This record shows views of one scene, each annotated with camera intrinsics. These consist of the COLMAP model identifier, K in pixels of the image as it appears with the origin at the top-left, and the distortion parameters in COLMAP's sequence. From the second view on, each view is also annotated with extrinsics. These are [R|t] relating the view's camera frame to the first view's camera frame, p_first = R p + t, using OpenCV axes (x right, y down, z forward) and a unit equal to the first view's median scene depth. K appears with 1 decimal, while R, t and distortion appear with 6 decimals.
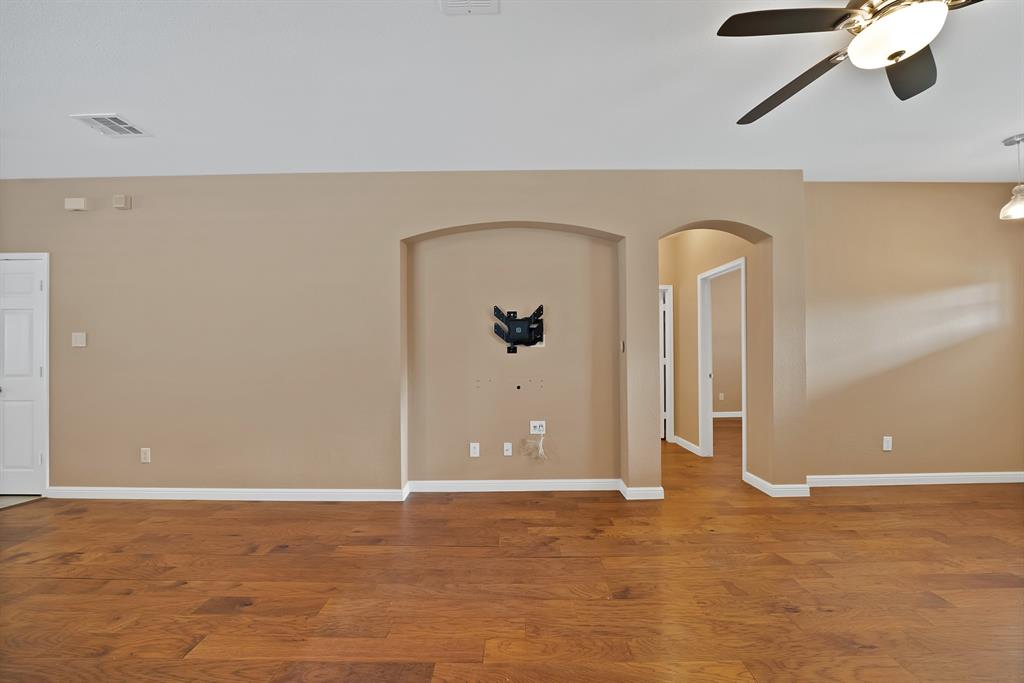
lens RADIAL K [[370.9, 0, 508.9], [0, 370.9, 342.9], [0, 0, 1]] dist [-0.021496, 0.001699]
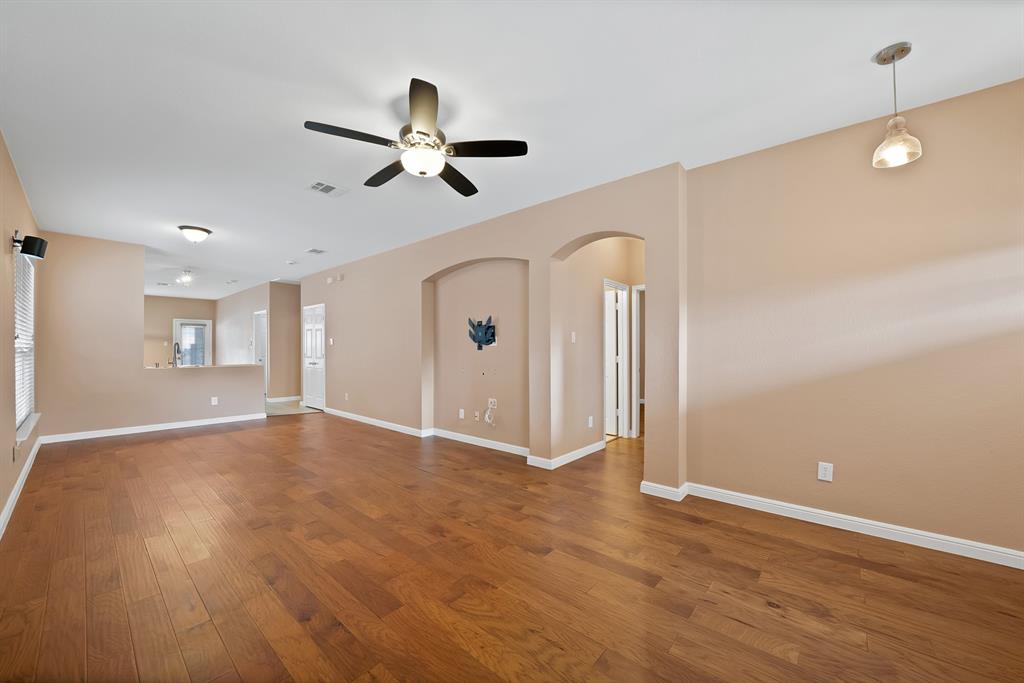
lens RADIAL K [[370.9, 0, 512.3], [0, 370.9, 344.9], [0, 0, 1]] dist [-0.021496, 0.001699]
pose [[0.768390, 0.001256, -0.639980, 1.100792], [0.012270, 0.999785, 0.016694, -0.014884], [0.639864, -0.020680, 0.768210, -0.023975]]
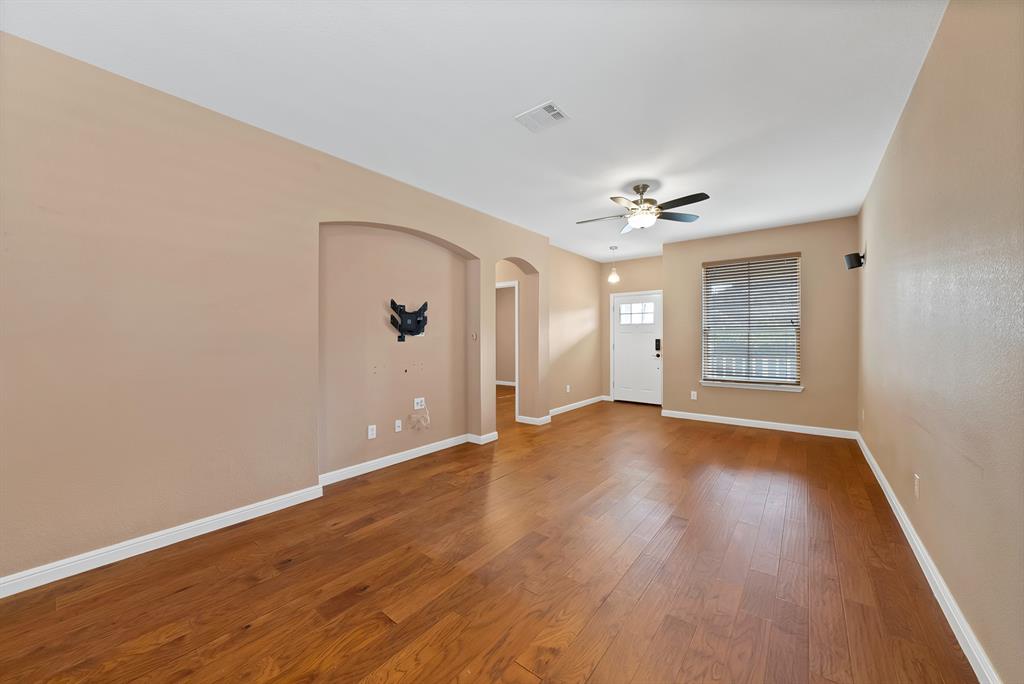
lens RADIAL K [[370.9, 0, 509.4], [0, 370.9, 327.9], [0, 0, 1]] dist [-0.021496, 0.001699]
pose [[0.625123, 0.026833, 0.780065, -0.727576], [-0.018276, 0.999638, -0.019740, 0.002477], [-0.780312, -0.001916, 0.625387, 0.025110]]
